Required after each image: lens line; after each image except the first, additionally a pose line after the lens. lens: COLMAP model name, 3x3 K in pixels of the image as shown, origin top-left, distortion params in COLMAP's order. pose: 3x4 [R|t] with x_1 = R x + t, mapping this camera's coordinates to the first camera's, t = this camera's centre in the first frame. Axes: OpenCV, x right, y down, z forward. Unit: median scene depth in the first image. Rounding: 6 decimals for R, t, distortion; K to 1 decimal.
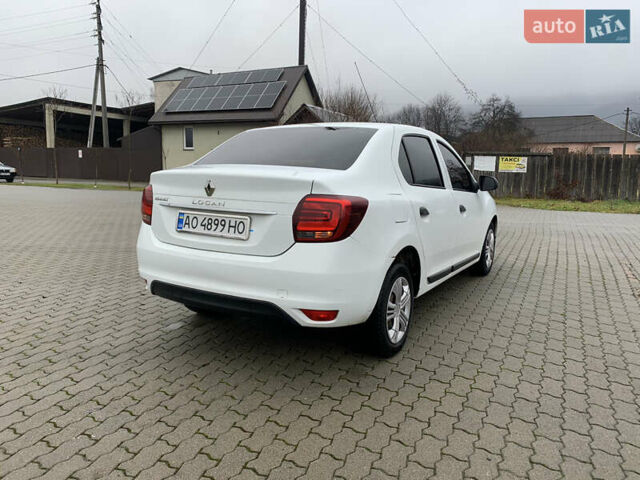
lens RADIAL K [[487.1, 0, 313.0], [0, 487.1, 238.3], [0, 0, 1]] dist [0.044893, -0.052510]
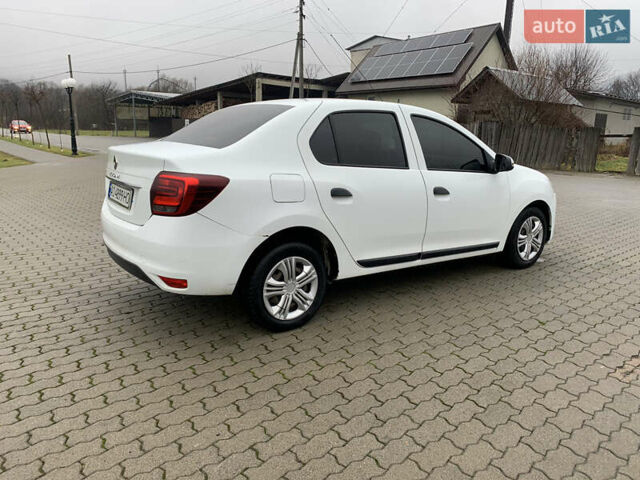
lens RADIAL K [[487.1, 0, 313.0], [0, 487.1, 238.3], [0, 0, 1]] dist [0.044893, -0.052510]
pose [[0.914576, 0.088986, -0.394502, 0.626631], [-0.063681, 0.995010, 0.076807, -0.039182], [0.399368, -0.045123, 0.915680, 0.100057]]
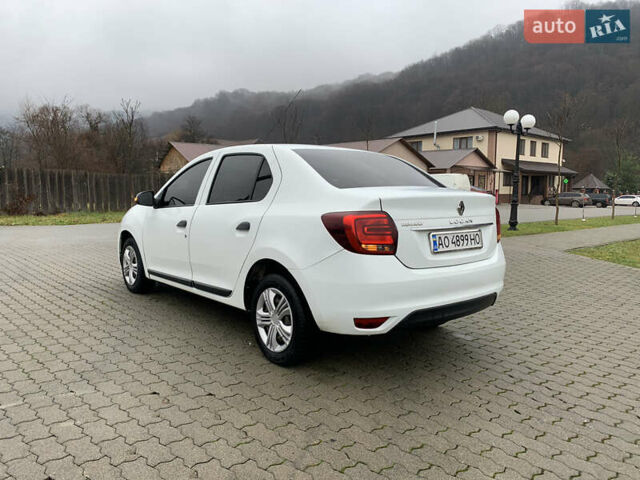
lens RADIAL K [[487.1, 0, 313.0], [0, 487.1, 238.3], [0, 0, 1]] dist [0.044893, -0.052510]
pose [[0.334753, -0.114314, 0.935346, -1.245923], [0.137488, 0.987917, 0.071533, -0.145645], [-0.932222, 0.104653, 0.346425, 0.841962]]
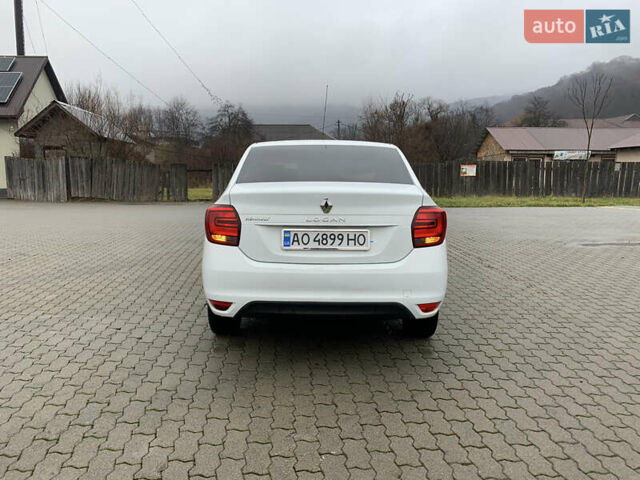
lens RADIAL K [[487.1, 0, 313.0], [0, 487.1, 238.3], [0, 0, 1]] dist [0.044893, -0.052510]
pose [[0.859101, -0.084413, 0.504797, -0.702693], [0.086792, 0.996048, 0.018852, -0.048973], [-0.504393, 0.027617, 0.863032, 0.088936]]
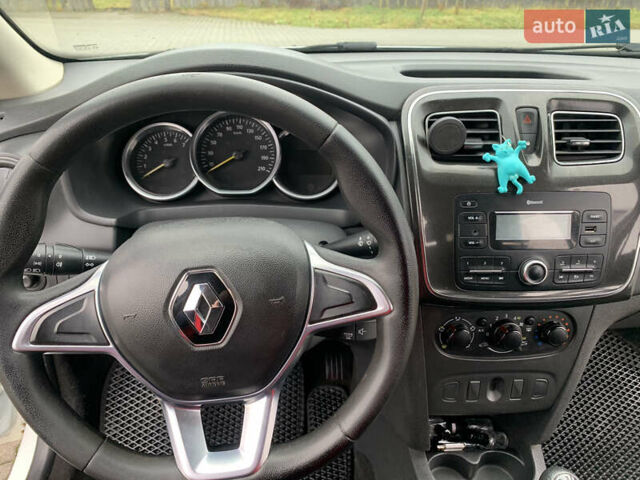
lens RADIAL K [[491.3, 0, 318.5], [0, 491.3, 239.0], [0, 0, 1]] dist [0.002428, -0.004065]
pose [[0.817997, -0.278770, 0.503158, 0.109985], [0.078818, 0.920788, 0.382017, -0.217555], [-0.569796, -0.272831, 0.775174, 1.552323]]
